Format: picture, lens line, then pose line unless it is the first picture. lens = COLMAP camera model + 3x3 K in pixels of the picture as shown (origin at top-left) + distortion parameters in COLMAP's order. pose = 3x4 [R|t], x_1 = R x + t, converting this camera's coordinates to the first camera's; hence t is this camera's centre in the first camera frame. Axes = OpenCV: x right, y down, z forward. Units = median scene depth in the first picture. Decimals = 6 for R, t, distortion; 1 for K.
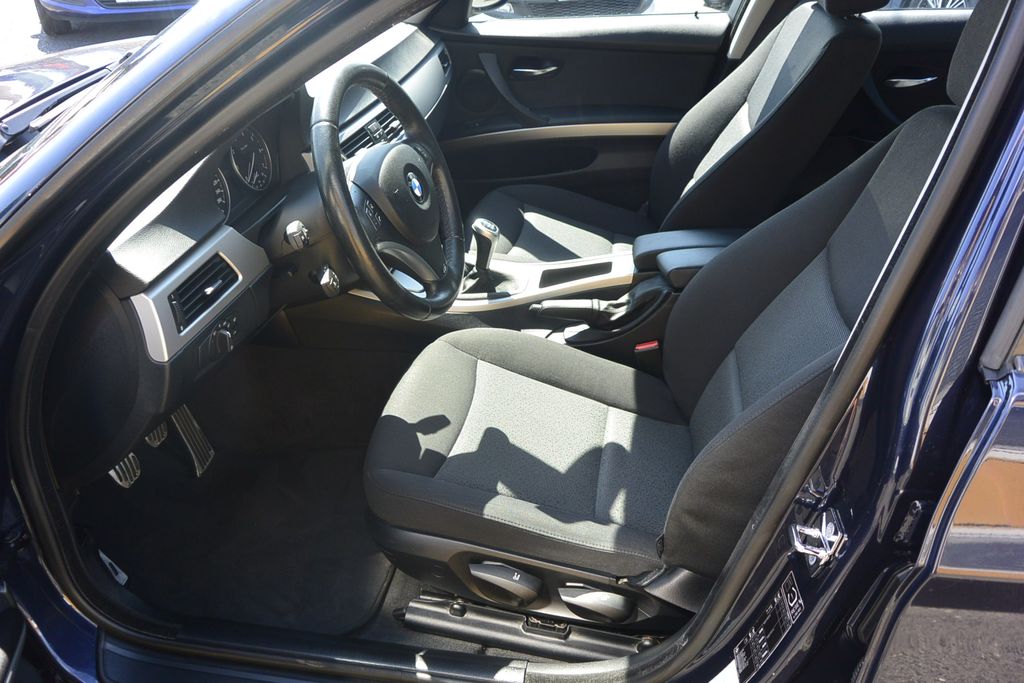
lens RADIAL K [[782.4, 0, 505.7], [0, 782.4, 338.3], [0, 0, 1]] dist [-0.003832, 0.007626]
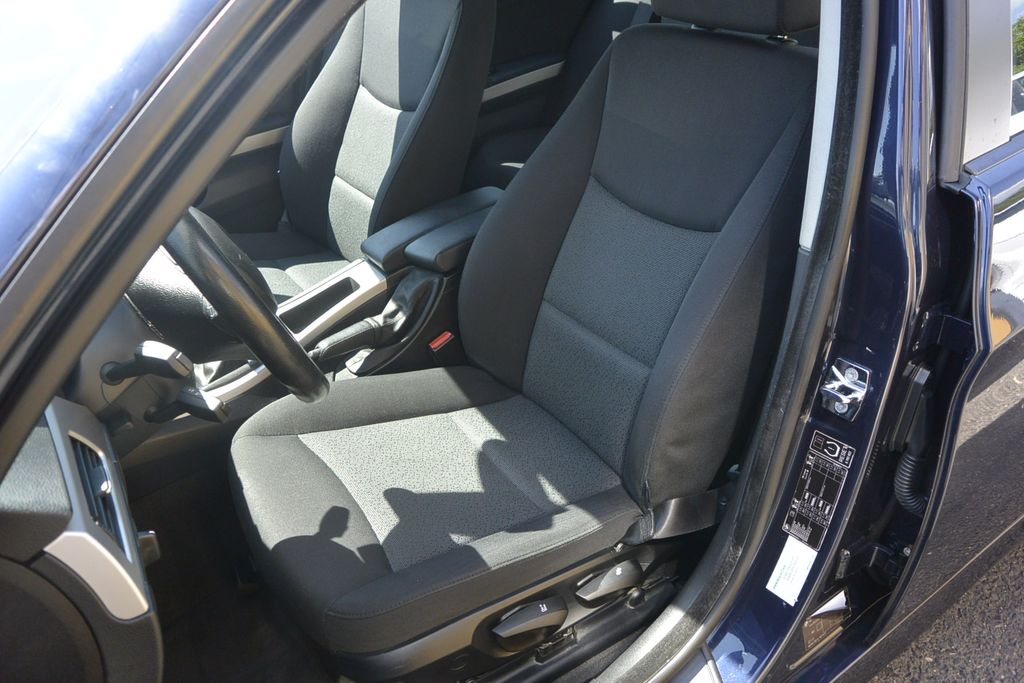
lens RADIAL K [[782.4, 0, 505.7], [0, 782.4, 338.3], [0, 0, 1]] dist [-0.003832, 0.007626]
pose [[0.719580, -0.398020, 0.569020, -0.349788], [0.404970, 0.906189, 0.121741, -0.088338], [-0.564095, 0.142834, 0.813262, 0.216792]]
